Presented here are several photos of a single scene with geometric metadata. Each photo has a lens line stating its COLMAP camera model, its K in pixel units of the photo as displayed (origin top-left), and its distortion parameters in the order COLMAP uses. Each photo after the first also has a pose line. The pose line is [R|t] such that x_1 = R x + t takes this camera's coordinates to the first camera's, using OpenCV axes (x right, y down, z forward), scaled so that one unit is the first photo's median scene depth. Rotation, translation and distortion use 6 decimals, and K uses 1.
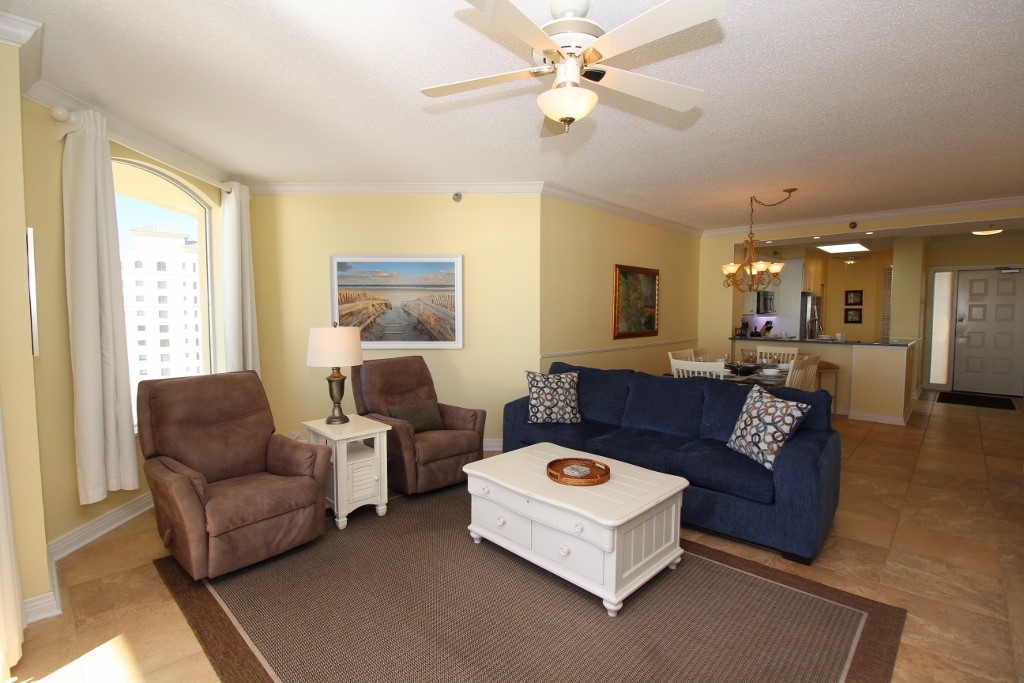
lens RADIAL K [[471.7, 0, 508.0], [0, 471.7, 340.3], [0, 0, 1]] dist [0.000387, -0.012270]
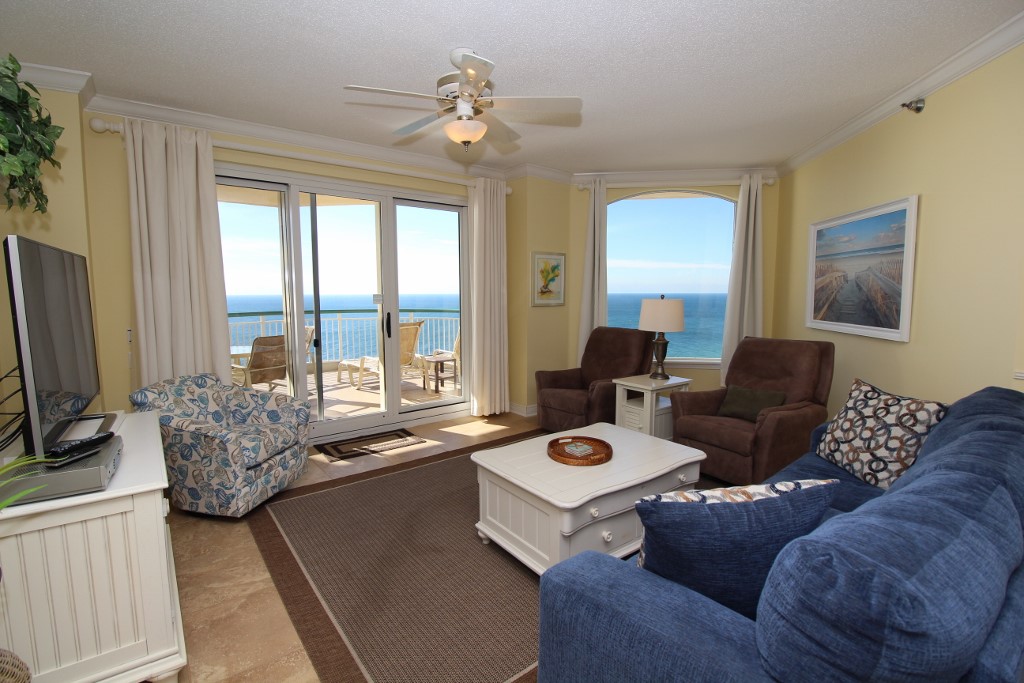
lens RADIAL K [[471.7, 0, 508.0], [0, 471.7, 340.3], [0, 0, 1]] dist [0.000387, -0.012270]
pose [[-0.137816, 0.102633, -0.985126, 0.622609], [-0.060554, 0.991883, 0.111808, -0.023752], [0.988605, 0.075063, -0.130483, 0.552940]]
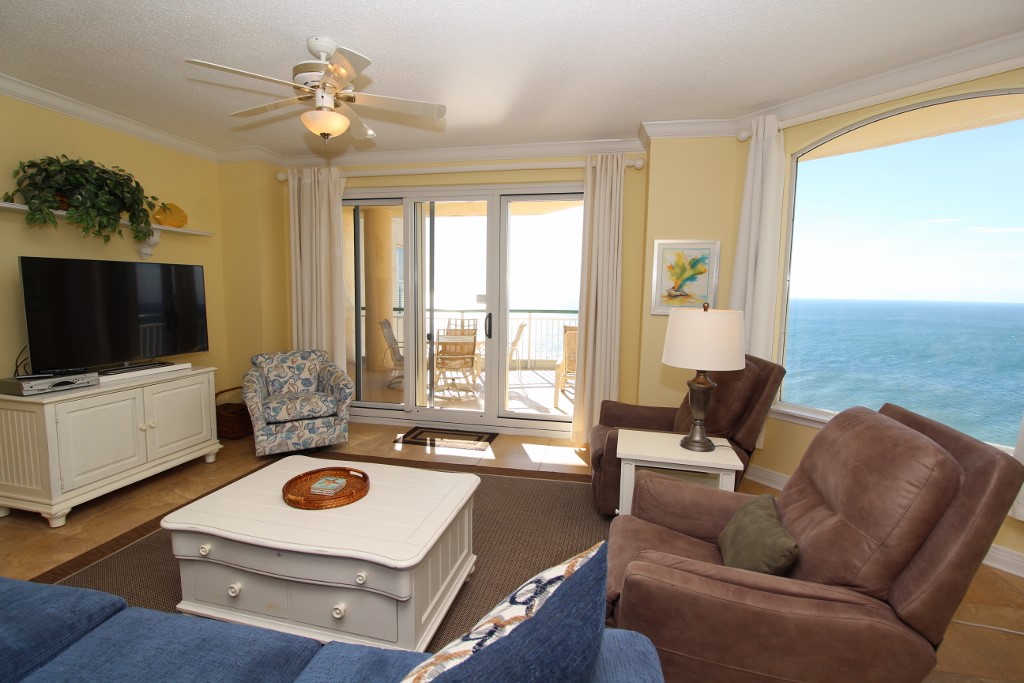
lens RADIAL K [[471.7, 0, 508.0], [0, 471.7, 340.3], [0, 0, 1]] dist [0.000387, -0.012270]
pose [[-0.843953, 0.042920, -0.534698, 0.174762], [-0.048394, 0.986637, 0.155581, -0.053386], [0.534230, 0.157179, -0.830598, 1.006288]]
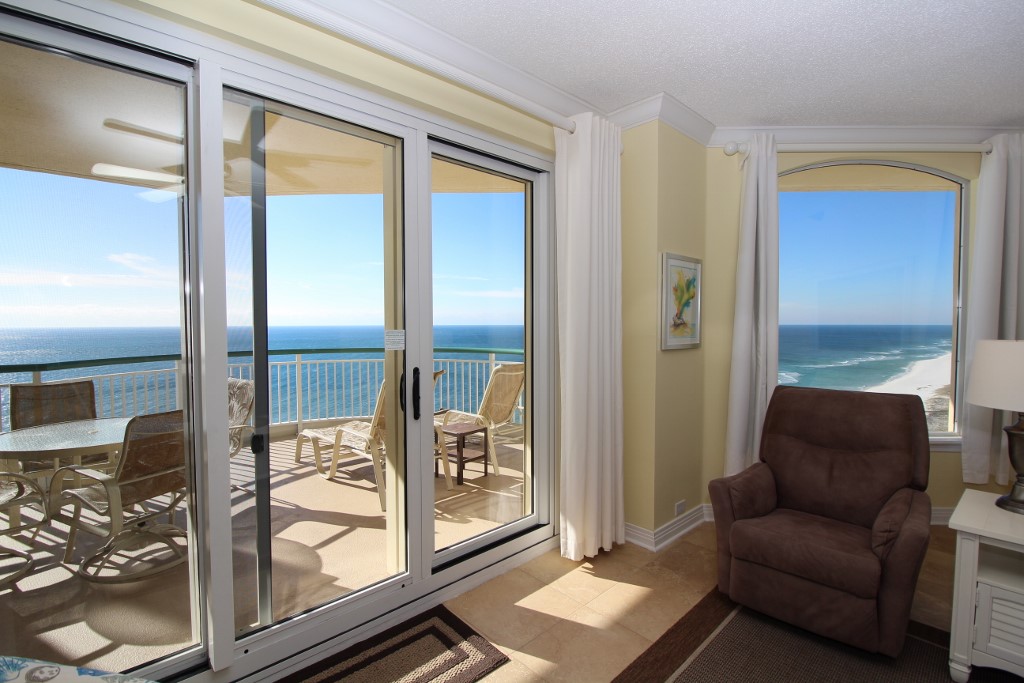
lens RADIAL K [[471.7, 0, 508.0], [0, 471.7, 340.3], [0, 0, 1]] dist [0.000387, -0.012270]
pose [[-0.048644, 0.043197, -0.997882, 0.153182], [-0.061062, 0.997067, 0.046139, -0.011916], [0.996948, 0.063177, -0.045864, 0.287511]]
